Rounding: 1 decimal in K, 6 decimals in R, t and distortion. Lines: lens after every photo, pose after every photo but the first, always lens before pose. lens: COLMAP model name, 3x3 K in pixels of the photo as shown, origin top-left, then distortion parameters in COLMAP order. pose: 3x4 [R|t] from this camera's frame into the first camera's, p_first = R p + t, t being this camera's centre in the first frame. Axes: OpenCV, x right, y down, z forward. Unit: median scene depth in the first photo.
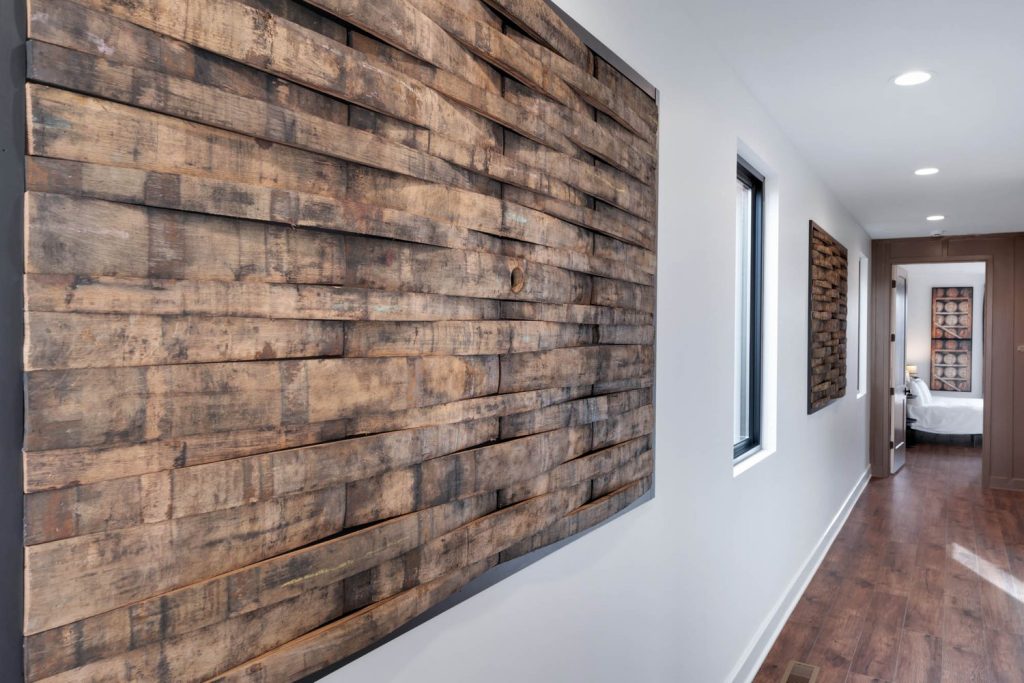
lens RADIAL K [[688.9, 0, 513.9], [0, 688.9, 316.7], [0, 0, 1]] dist [-0.004038, -0.002282]
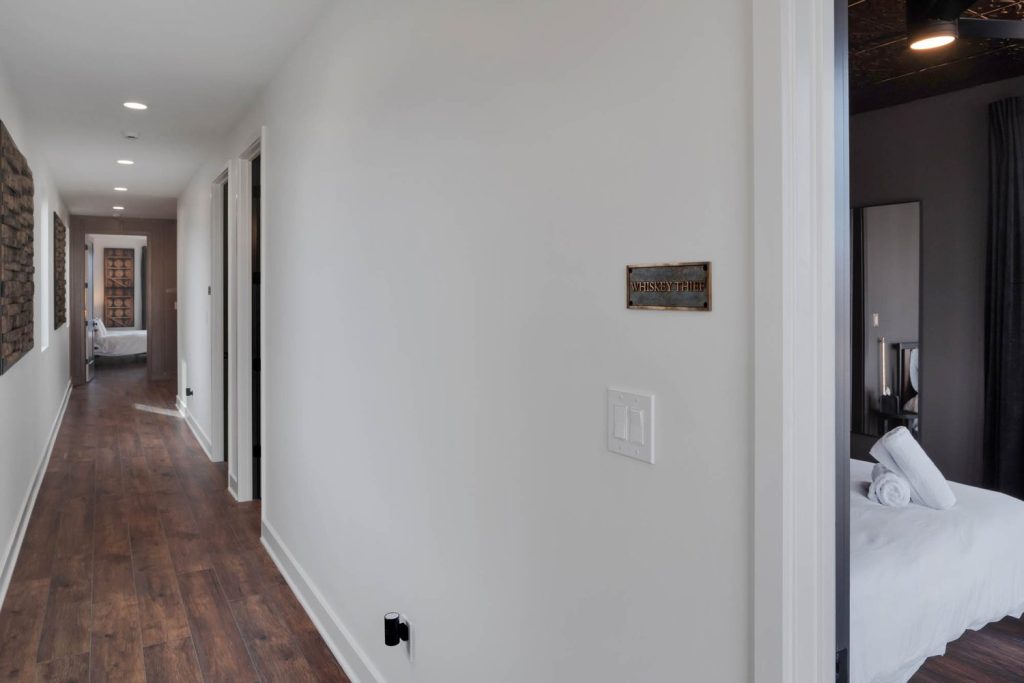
lens RADIAL K [[688.9, 0, 513.9], [0, 688.9, 316.7], [0, 0, 1]] dist [-0.004038, -0.002282]
pose [[0.447142, -0.044332, 0.893364, -0.247281], [-0.016733, 0.998182, 0.057909, -0.001604], [-0.894306, -0.040843, 0.445587, -0.321375]]
